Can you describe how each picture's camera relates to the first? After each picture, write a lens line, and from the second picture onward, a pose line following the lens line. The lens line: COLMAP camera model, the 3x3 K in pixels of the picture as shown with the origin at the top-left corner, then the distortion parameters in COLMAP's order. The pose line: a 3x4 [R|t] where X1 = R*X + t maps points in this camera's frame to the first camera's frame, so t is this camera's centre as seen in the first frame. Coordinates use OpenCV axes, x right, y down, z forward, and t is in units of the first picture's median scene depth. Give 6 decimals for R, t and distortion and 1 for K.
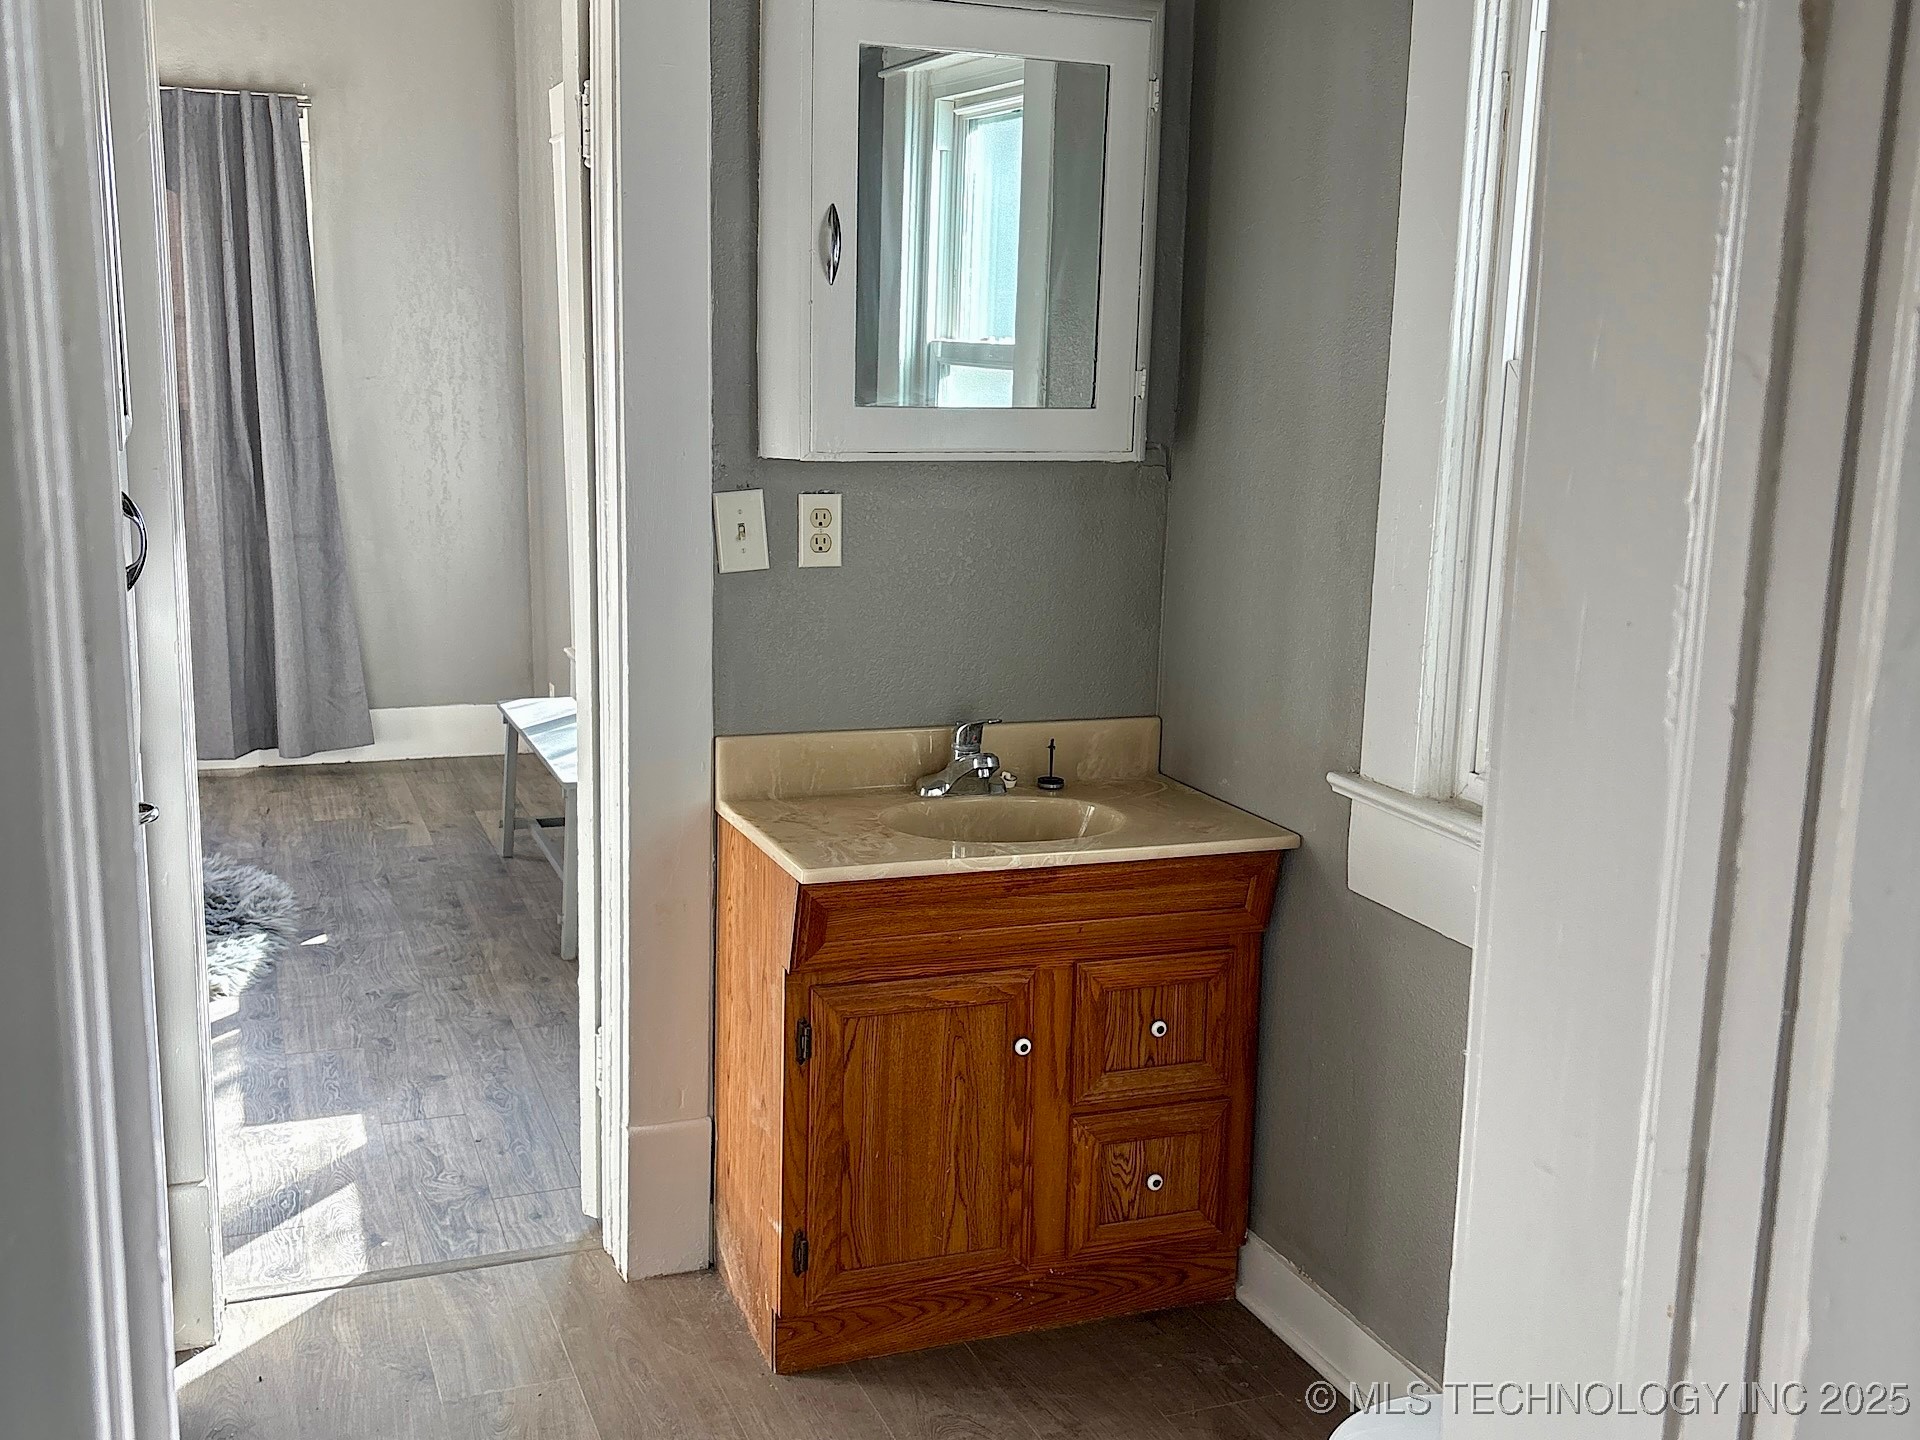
lens RADIAL K [[1937.9, 0, 966.7], [0, 1937.9, 734.3], [0, 0, 1]] dist [0.003712, 0.000000]
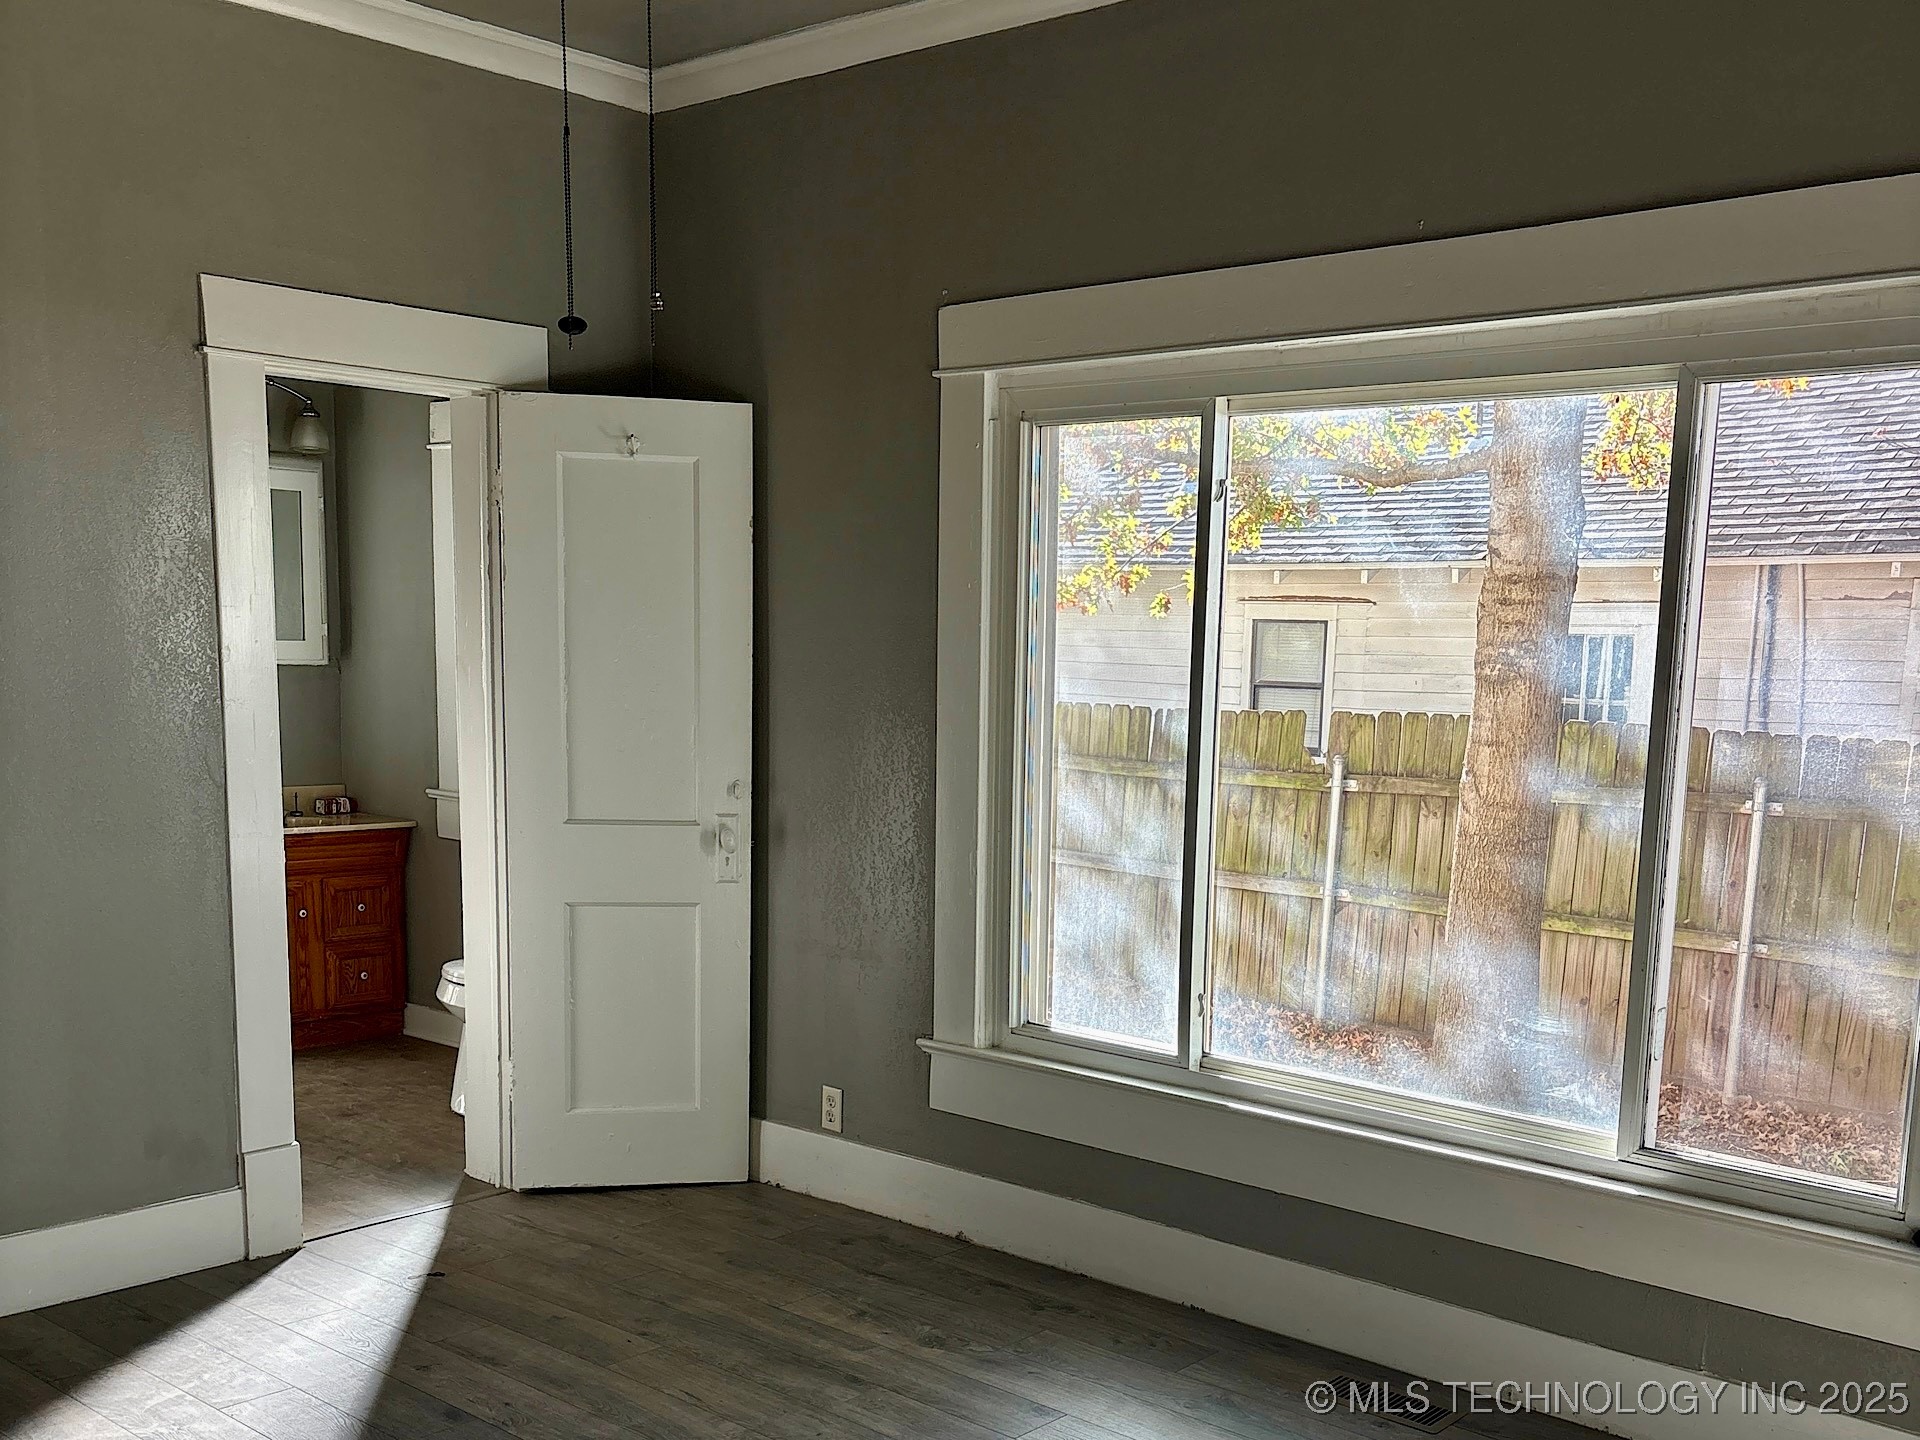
lens RADIAL K [[1937.9, 0, 961.0], [0, 1937.9, 725.5], [0, 0, 1]] dist [0.003712, 0.000000]
pose [[0.892923, -0.057757, 0.446490, -0.274849], [0.114527, 0.988252, -0.101203, 0.250753], [-0.435399, 0.141502, 0.889047, -1.360217]]
